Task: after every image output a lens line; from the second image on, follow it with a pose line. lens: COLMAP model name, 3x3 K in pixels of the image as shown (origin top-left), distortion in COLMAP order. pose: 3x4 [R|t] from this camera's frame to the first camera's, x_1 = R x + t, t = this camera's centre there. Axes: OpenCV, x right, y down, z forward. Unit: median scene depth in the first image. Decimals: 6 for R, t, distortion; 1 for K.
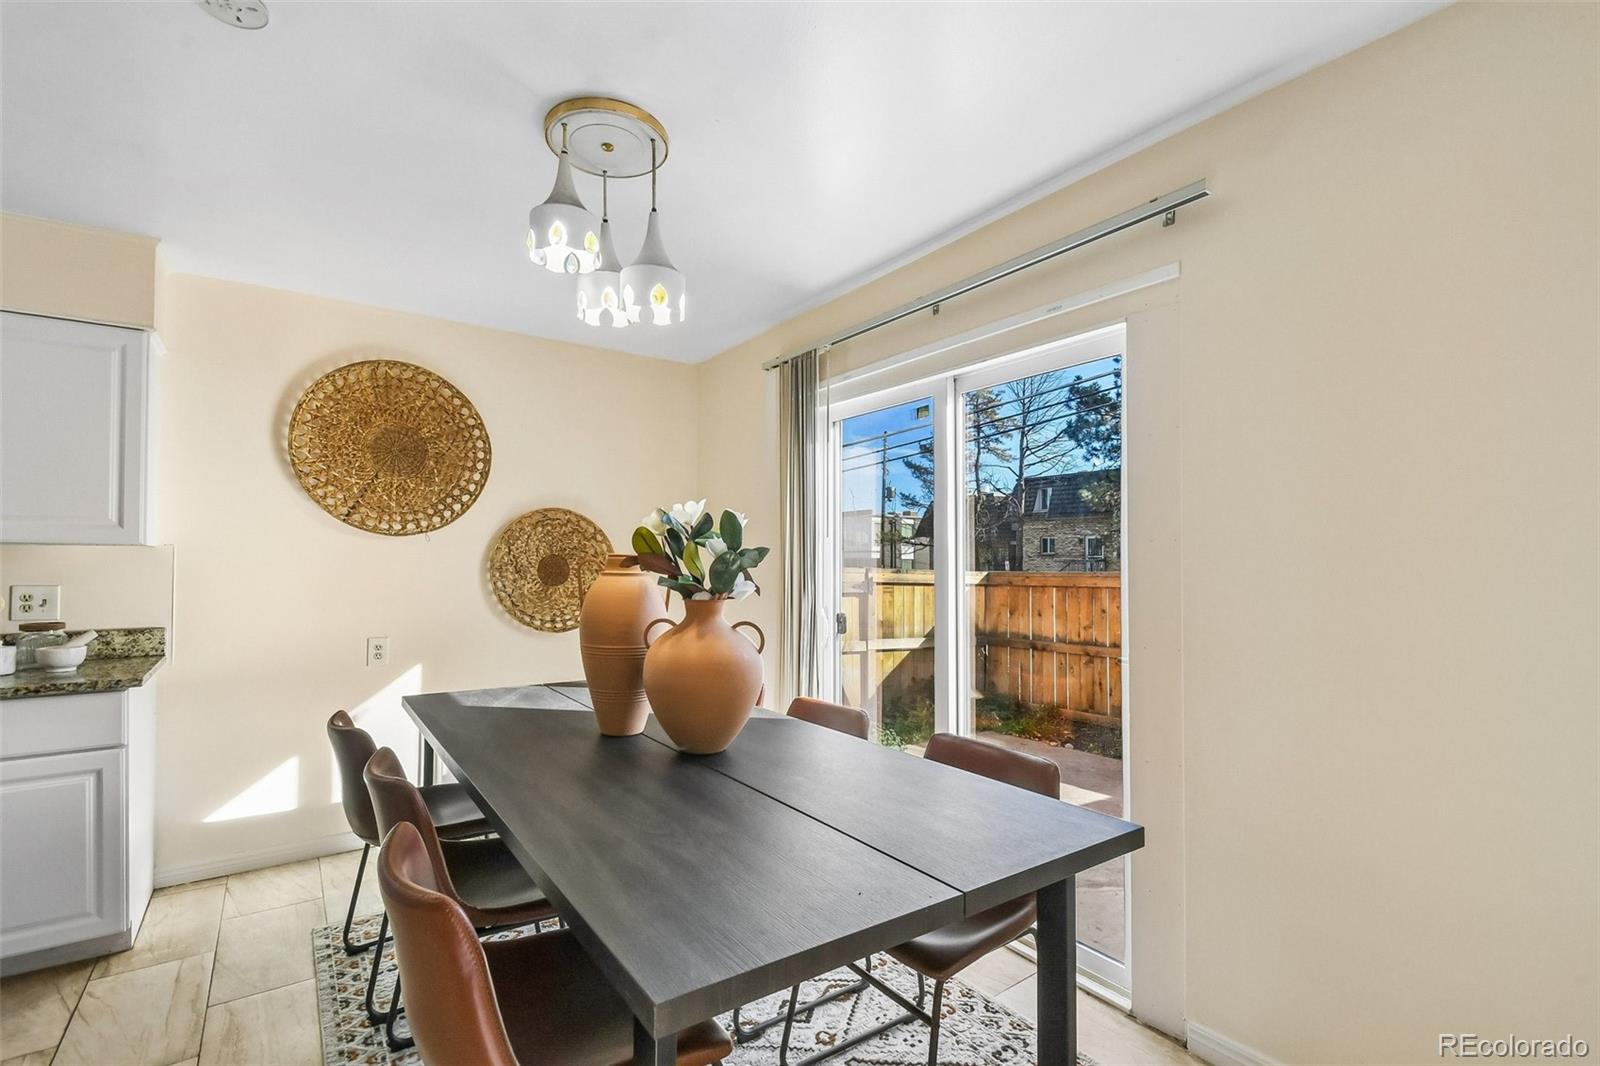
lens RADIAL K [[716.7, 0, 784.6], [0, 716.7, 542.4], [0, 0, 1]] dist [0.011437, -0.000252]
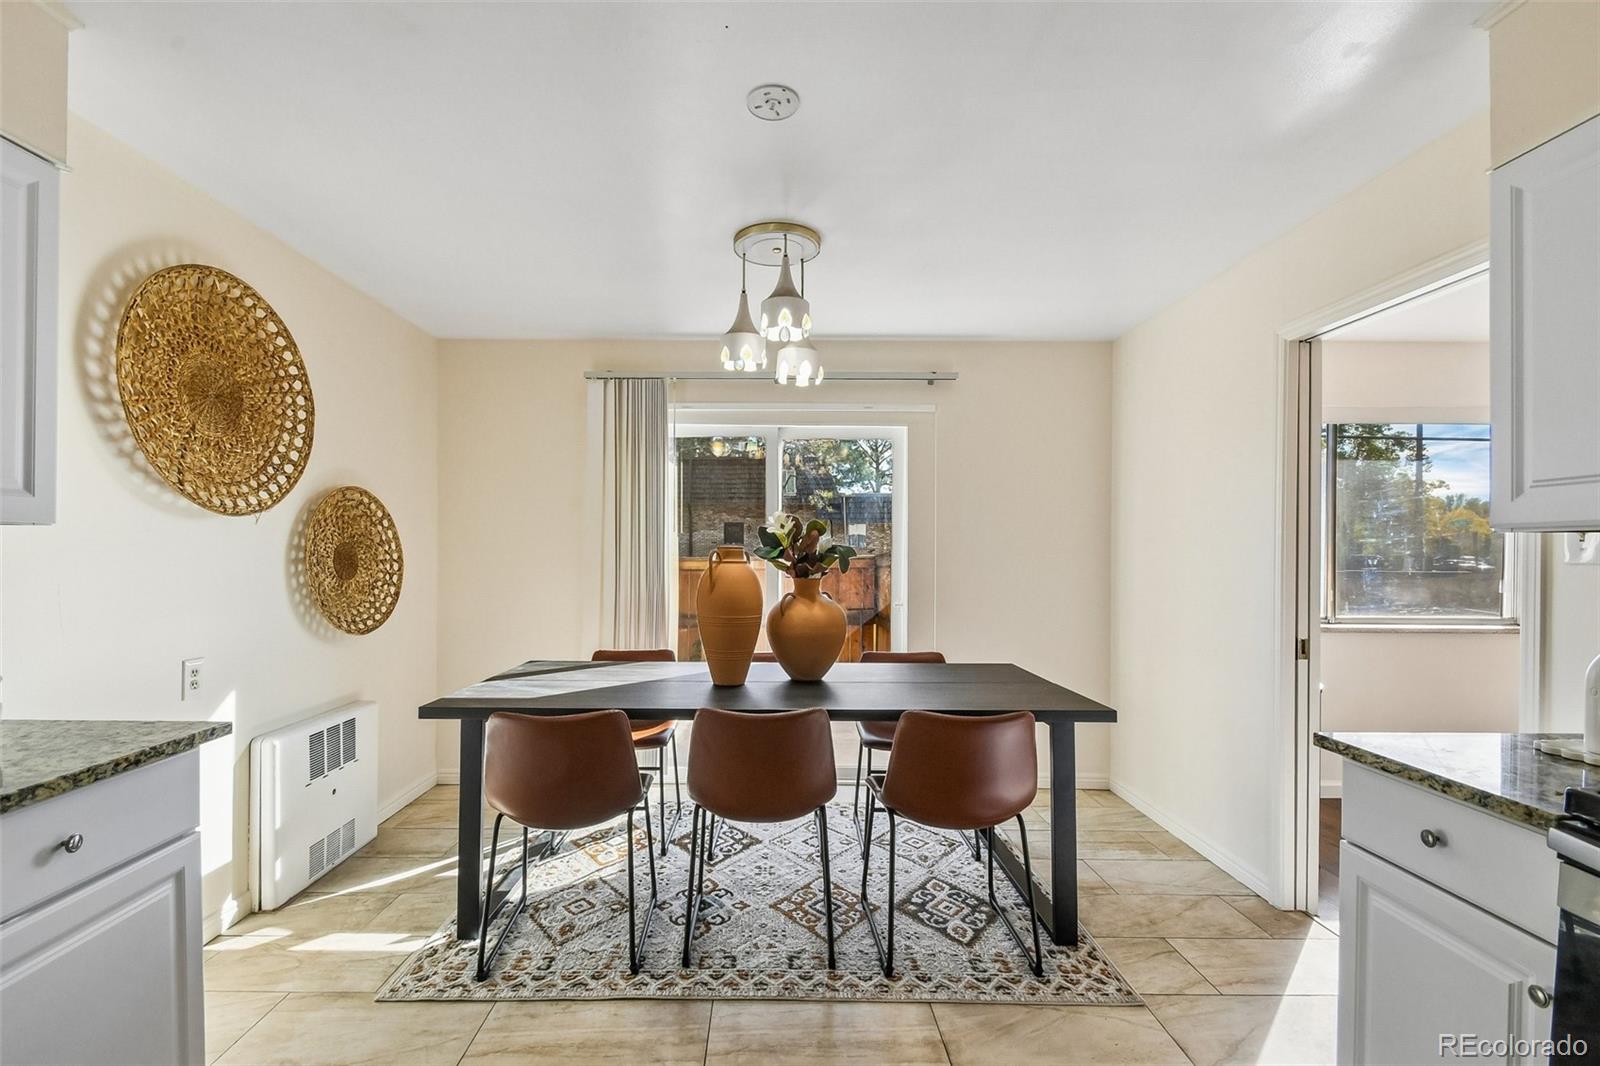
lens RADIAL K [[735.3, 0, 796.8], [0, 735.3, 548.6], [0, 0, 1]] dist [0.009397, 0.000133]
pose [[0.540876, 0.001728, 0.841101, -0.817281], [-0.023106, 0.999651, 0.012805, 0.001404], [-0.840785, -0.026360, 0.540727, 0.108073]]
